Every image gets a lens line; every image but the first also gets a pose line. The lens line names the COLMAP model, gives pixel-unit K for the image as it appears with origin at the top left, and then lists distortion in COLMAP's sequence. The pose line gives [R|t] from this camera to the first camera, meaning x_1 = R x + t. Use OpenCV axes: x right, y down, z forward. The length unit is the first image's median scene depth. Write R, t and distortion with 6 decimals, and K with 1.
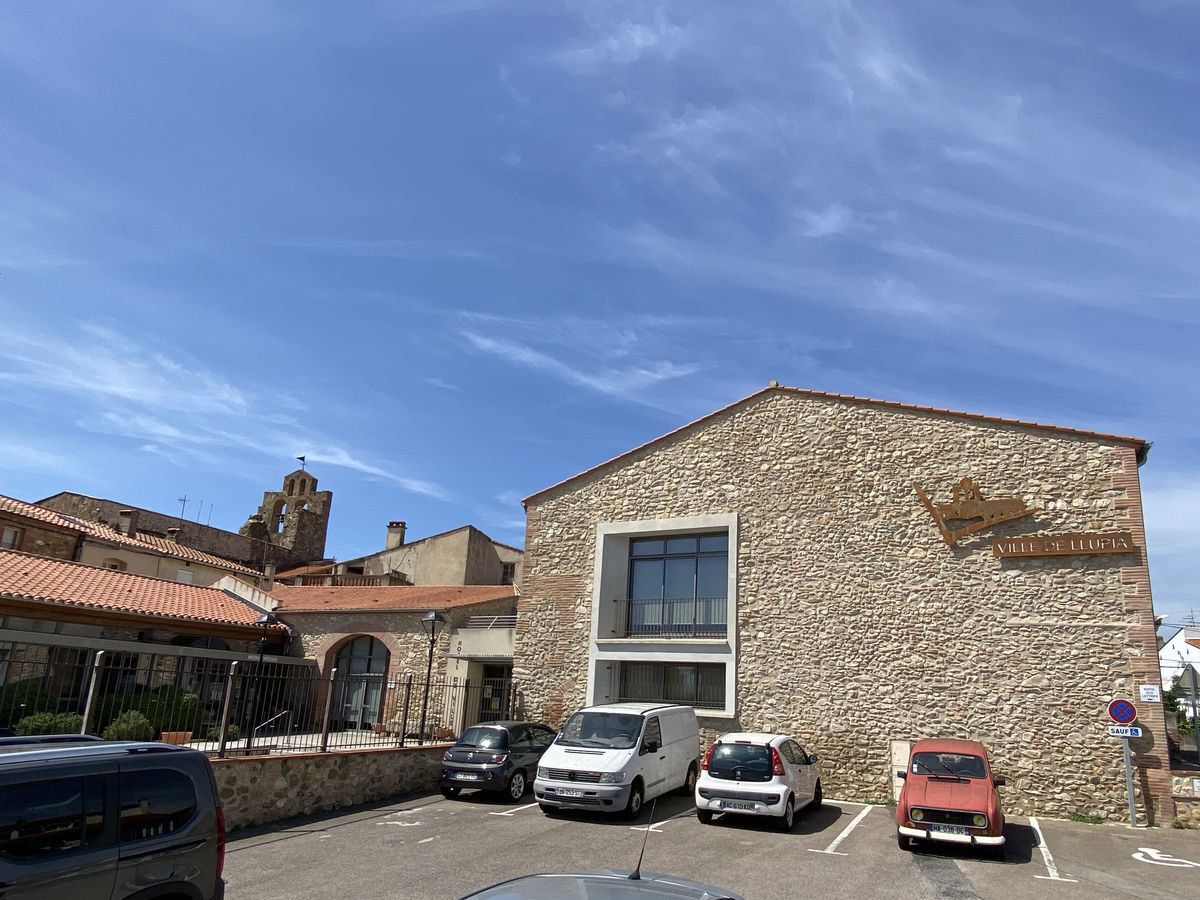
lens RADIAL K [[727.4, 0, 655.8], [0, 727.4, 541.4], [0, 0, 1]] dist [0.083564, -0.111882]
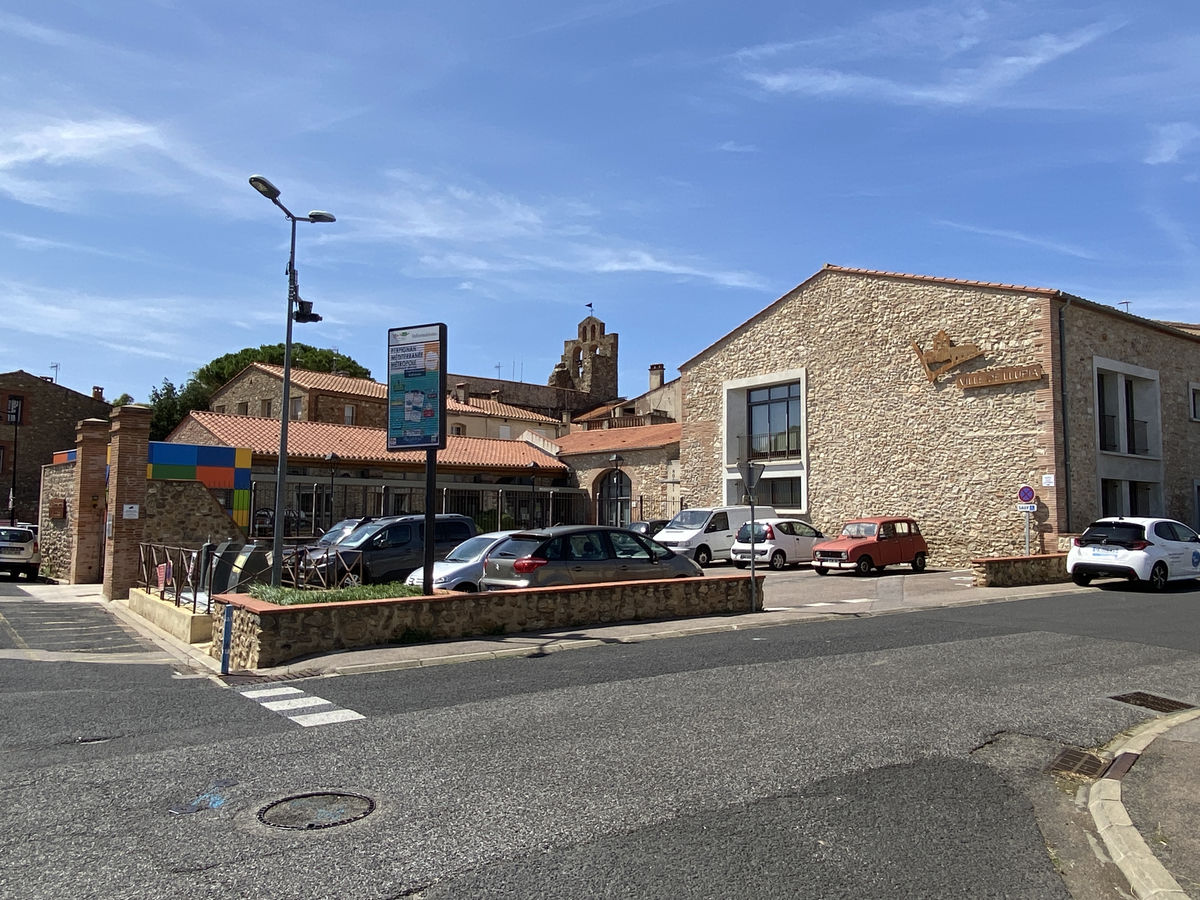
lens RADIAL K [[1082.0, 0, 600.0], [0, 1082.0, 450.0], [0, 0, 1]] dist [-0.000748, -0.000078]
pose [[0.861680, -0.068788, -0.502768, 0.812466], [0.132494, 0.986900, 0.092050, -0.127607], [0.489850, -0.145931, 0.859507, -0.979446]]
